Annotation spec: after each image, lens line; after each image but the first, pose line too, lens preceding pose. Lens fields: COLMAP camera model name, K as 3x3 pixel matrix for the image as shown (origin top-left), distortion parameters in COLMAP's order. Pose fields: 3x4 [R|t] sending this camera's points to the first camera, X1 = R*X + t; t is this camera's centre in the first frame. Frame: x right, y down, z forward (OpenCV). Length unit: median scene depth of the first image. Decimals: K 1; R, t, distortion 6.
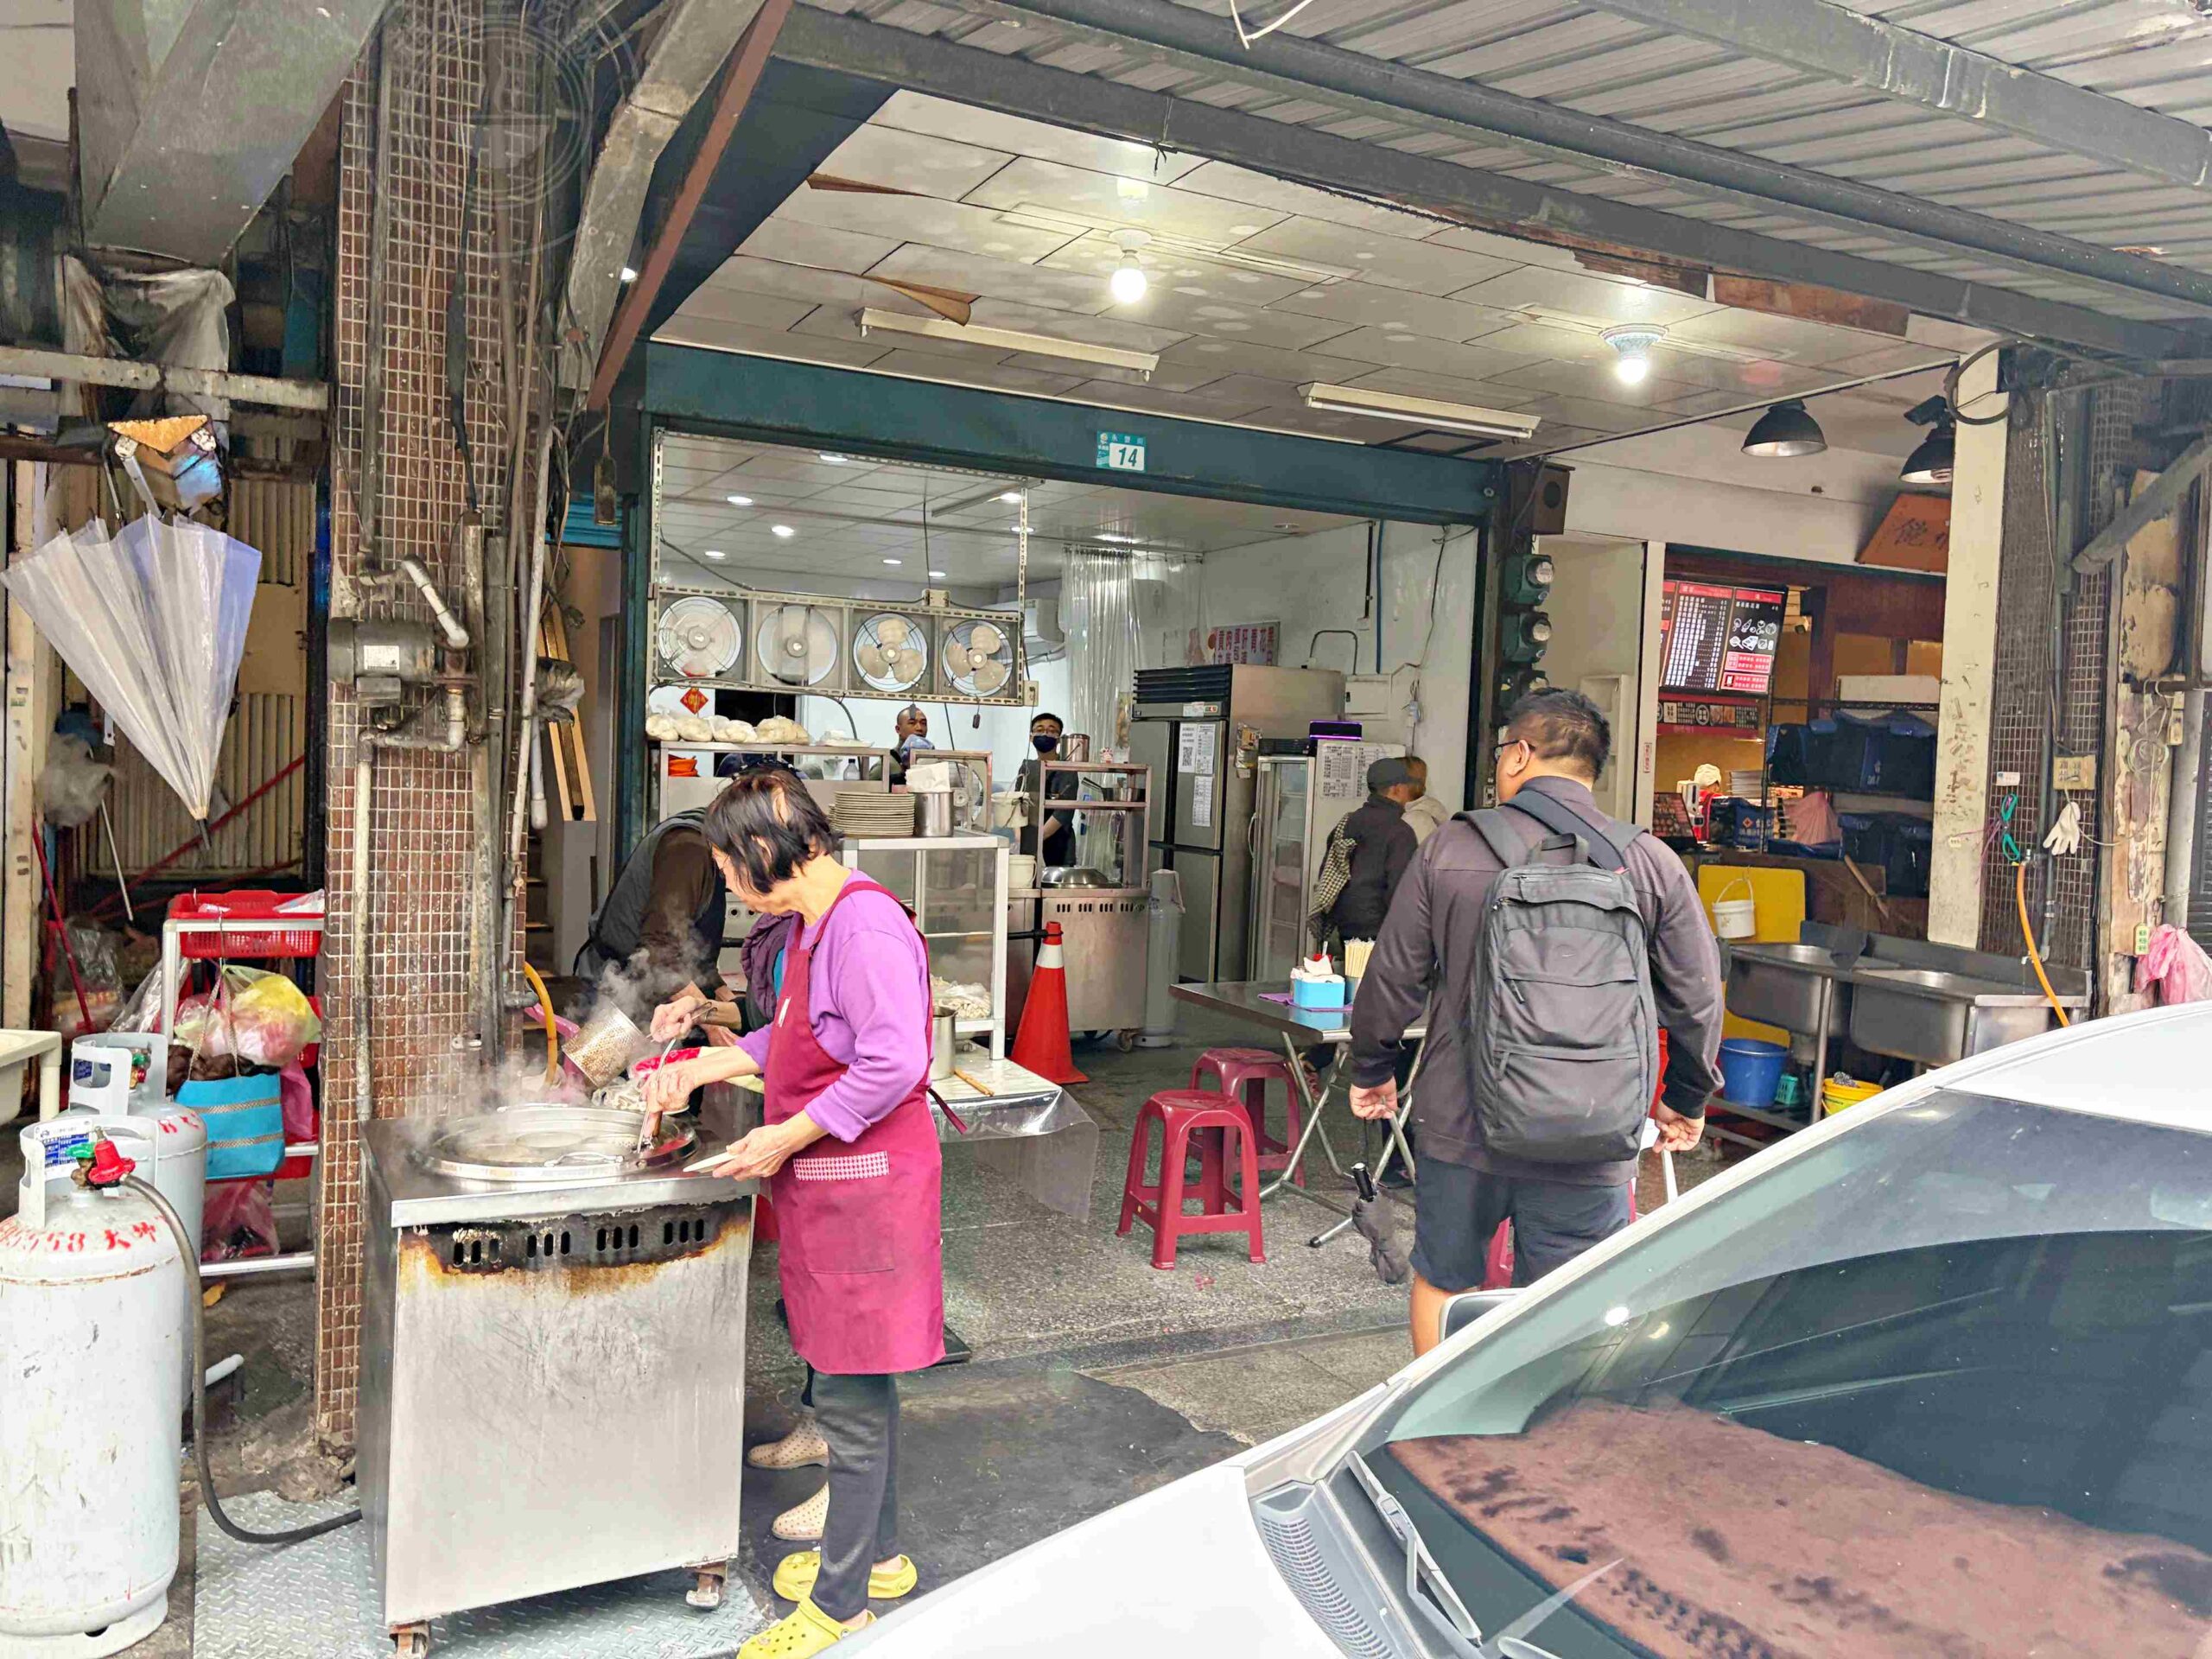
lens RADIAL K [[1719.1, 0, 1113.7], [0, 1719.1, 779.9], [0, 0, 1]] dist [0.077186, -0.114735]
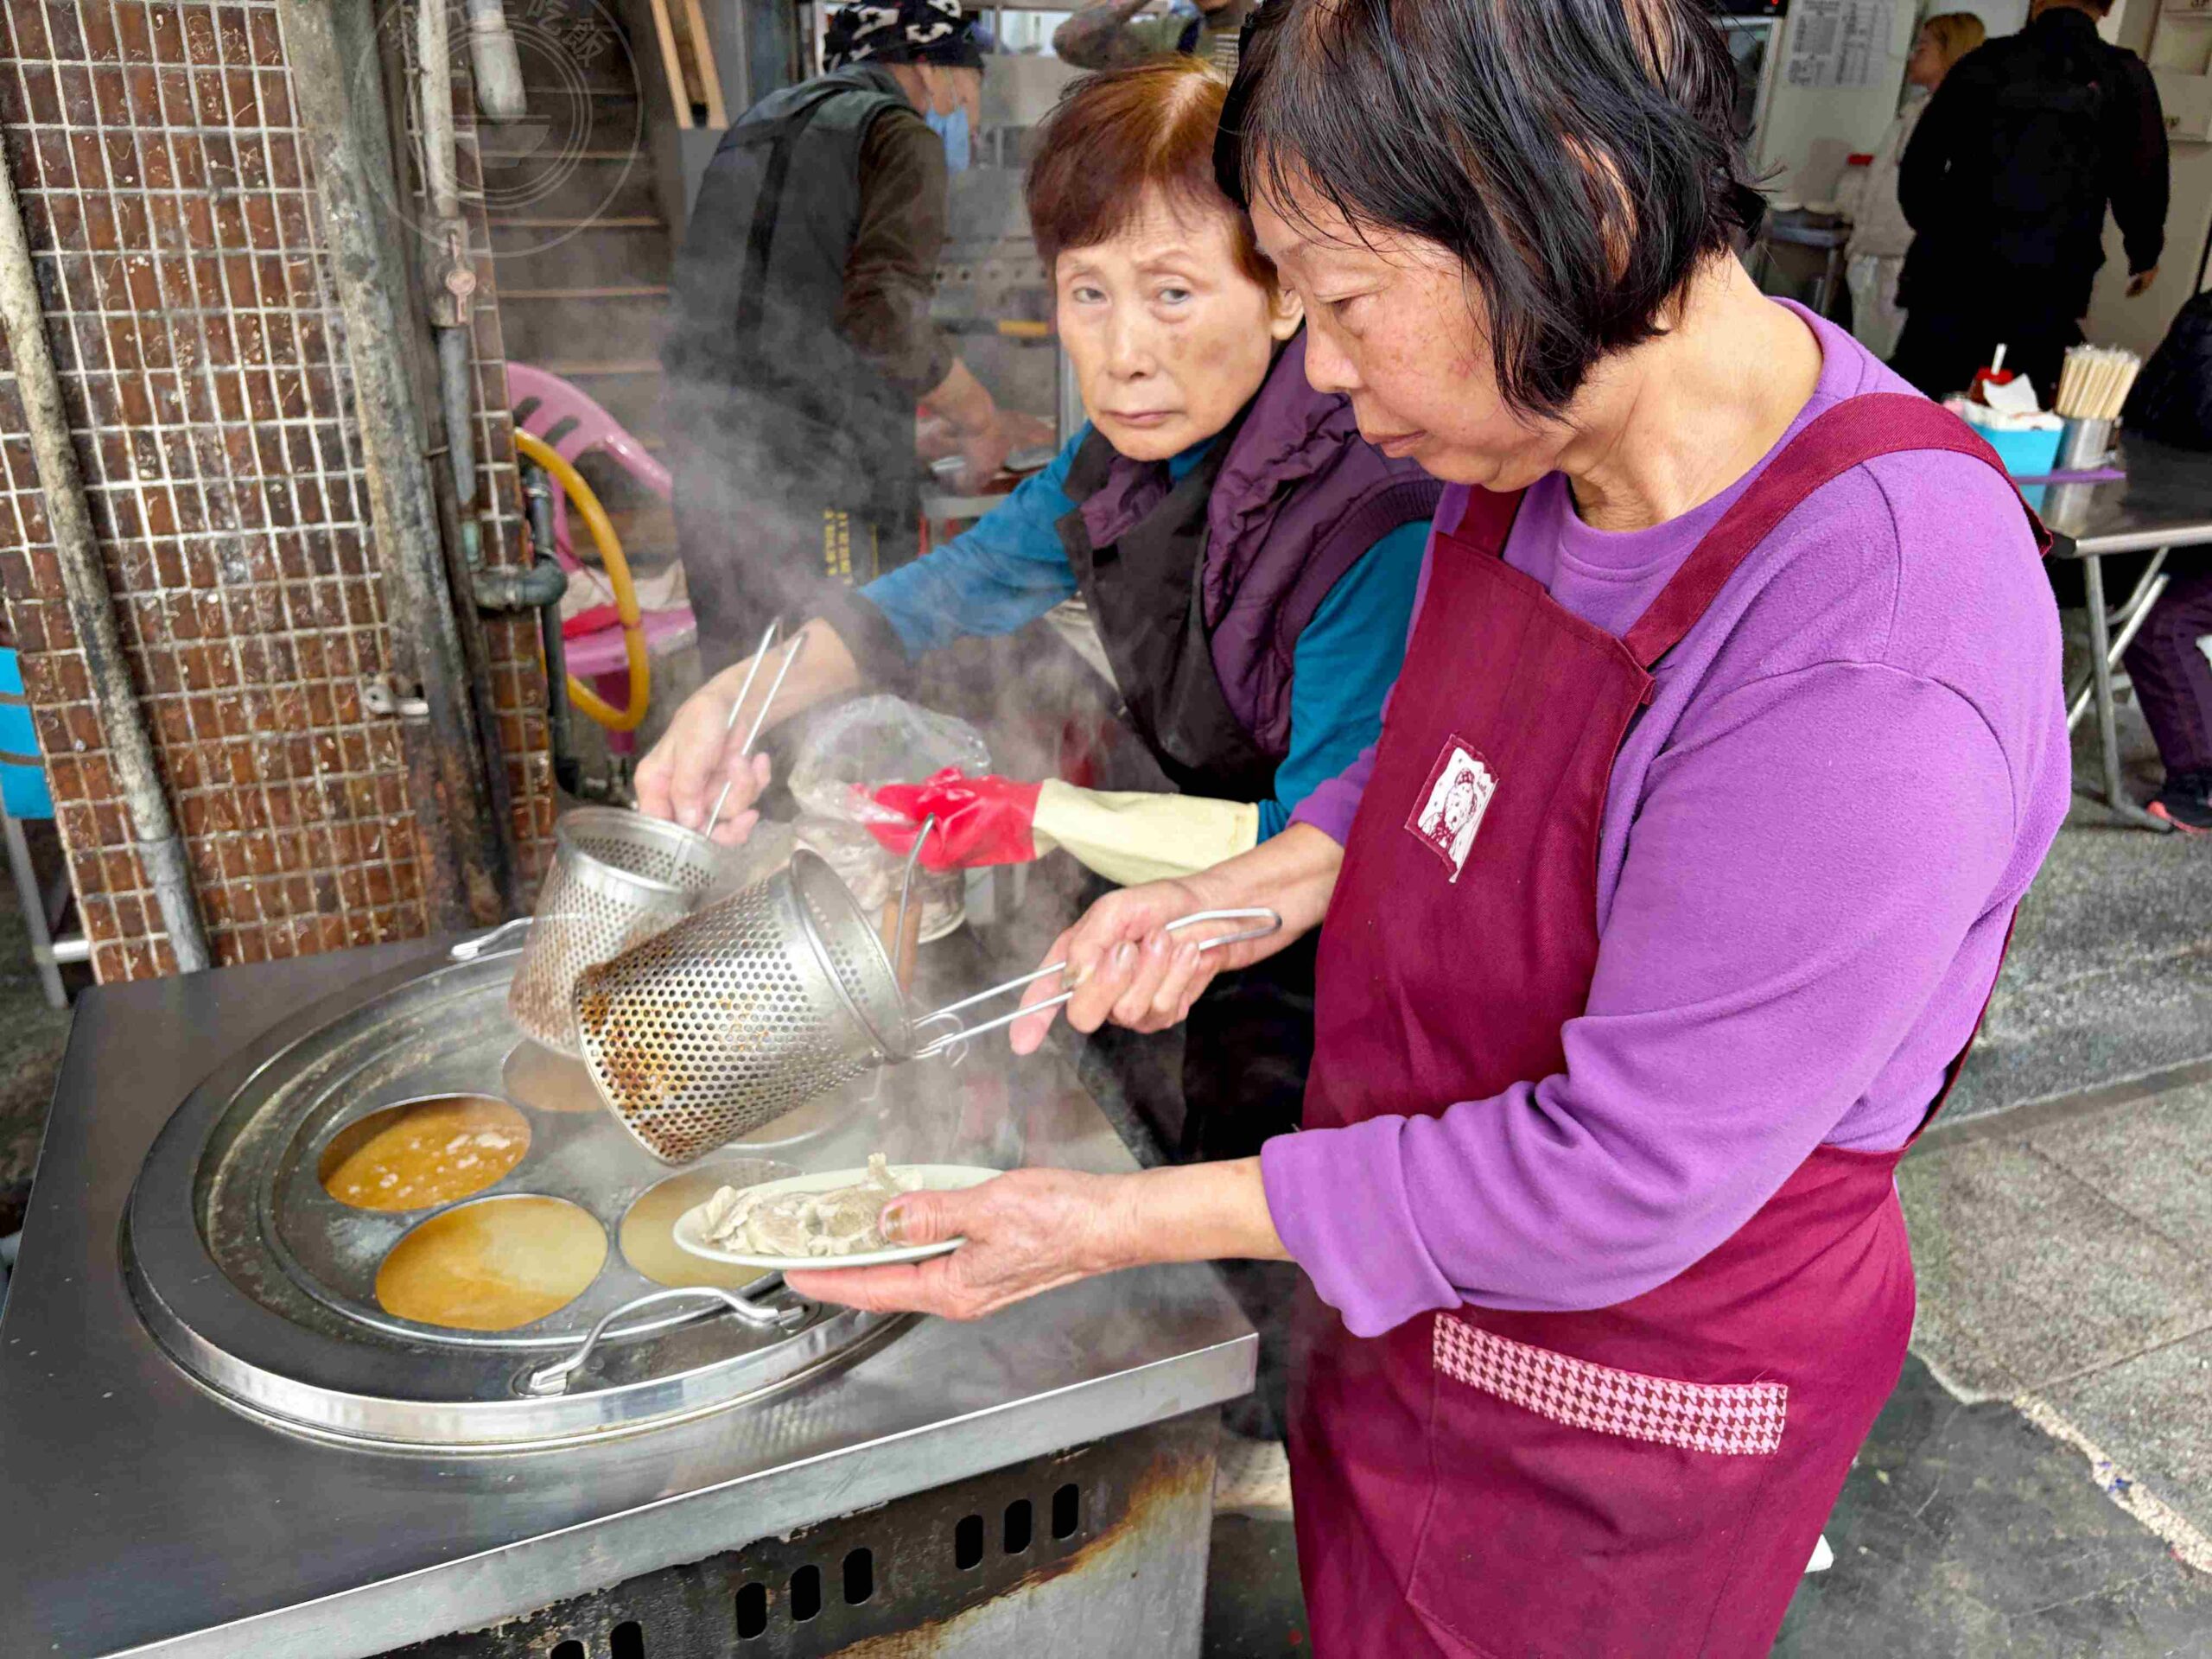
lens RADIAL K [[1719.1, 0, 1113.7], [0, 1719.1, 779.9], [0, 0, 1]] dist [0.077186, -0.114735]
pose [[0.995276, 0.030234, -0.092255, -0.174995], [0.005965, 0.929432, 0.368945, 0.023360], [0.096899, -0.367753, 0.924861, 0.649334]]
